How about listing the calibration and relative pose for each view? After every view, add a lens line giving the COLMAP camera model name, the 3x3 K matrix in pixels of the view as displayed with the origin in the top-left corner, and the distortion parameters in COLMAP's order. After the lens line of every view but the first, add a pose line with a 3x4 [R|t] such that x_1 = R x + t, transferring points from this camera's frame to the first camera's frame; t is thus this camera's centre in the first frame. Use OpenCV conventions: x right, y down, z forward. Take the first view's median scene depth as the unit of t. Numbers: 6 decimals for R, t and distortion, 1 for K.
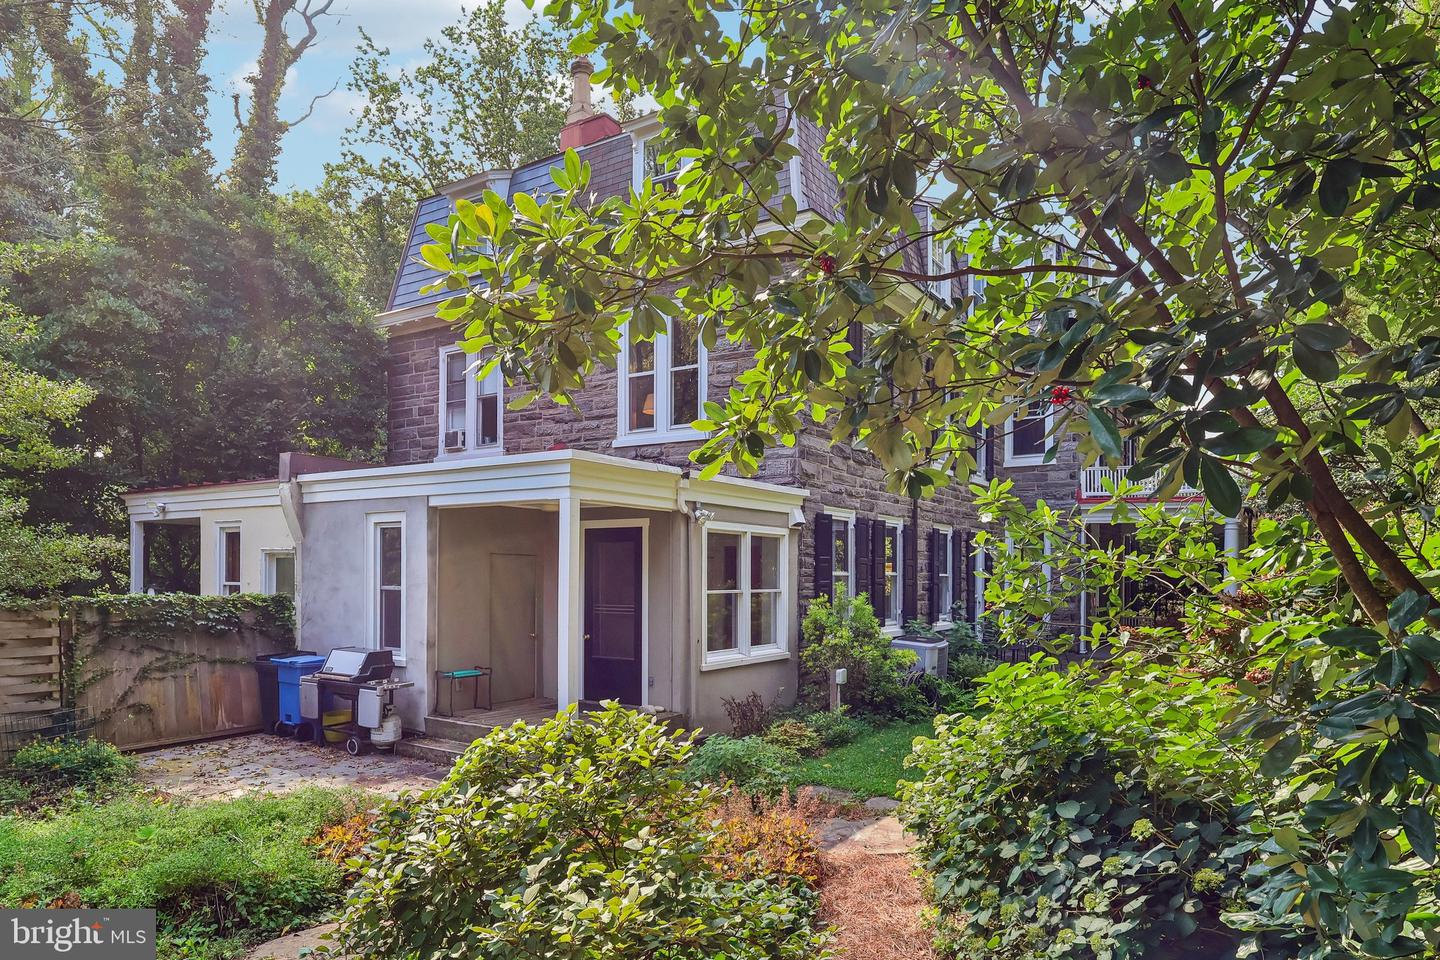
lens RADIAL K [[892.0, 0, 720.3], [0, 892.0, 480.7], [0, 0, 1]] dist [0.003061, 0.000148]
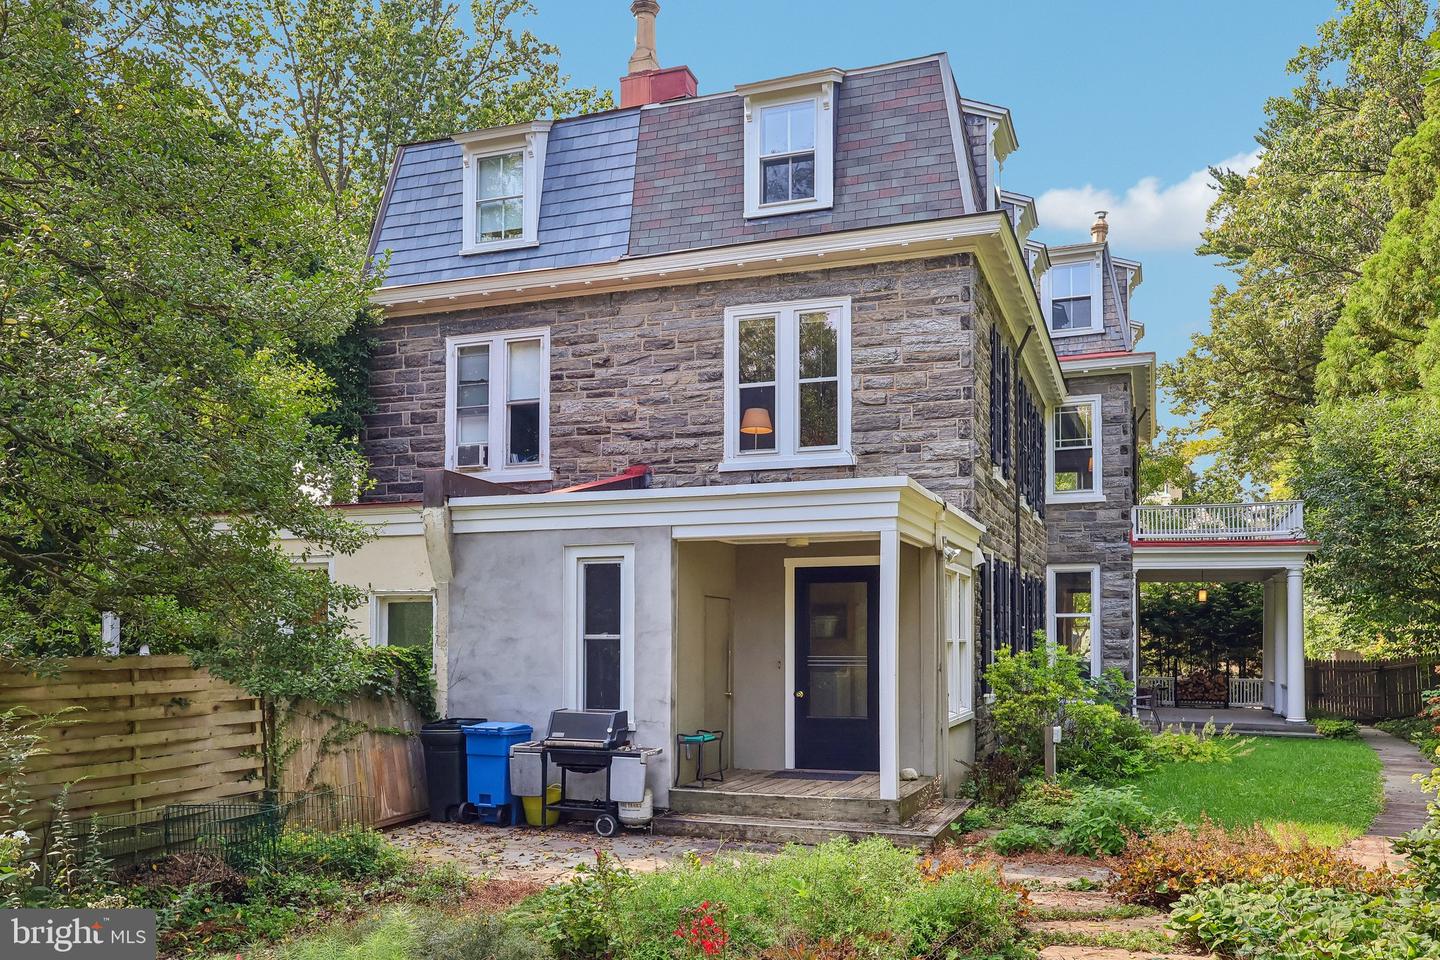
lens RADIAL K [[1182.3, 0, 719.5], [0, 1182.3, 481.3], [0, 0, 1]] dist [-0.006050, -0.000041]
pose [[0.973544, 0.022753, 0.227365, -0.478518], [-0.015831, 0.999355, -0.032220, 0.009053], [-0.227952, 0.027768, 0.973276, -0.086893]]
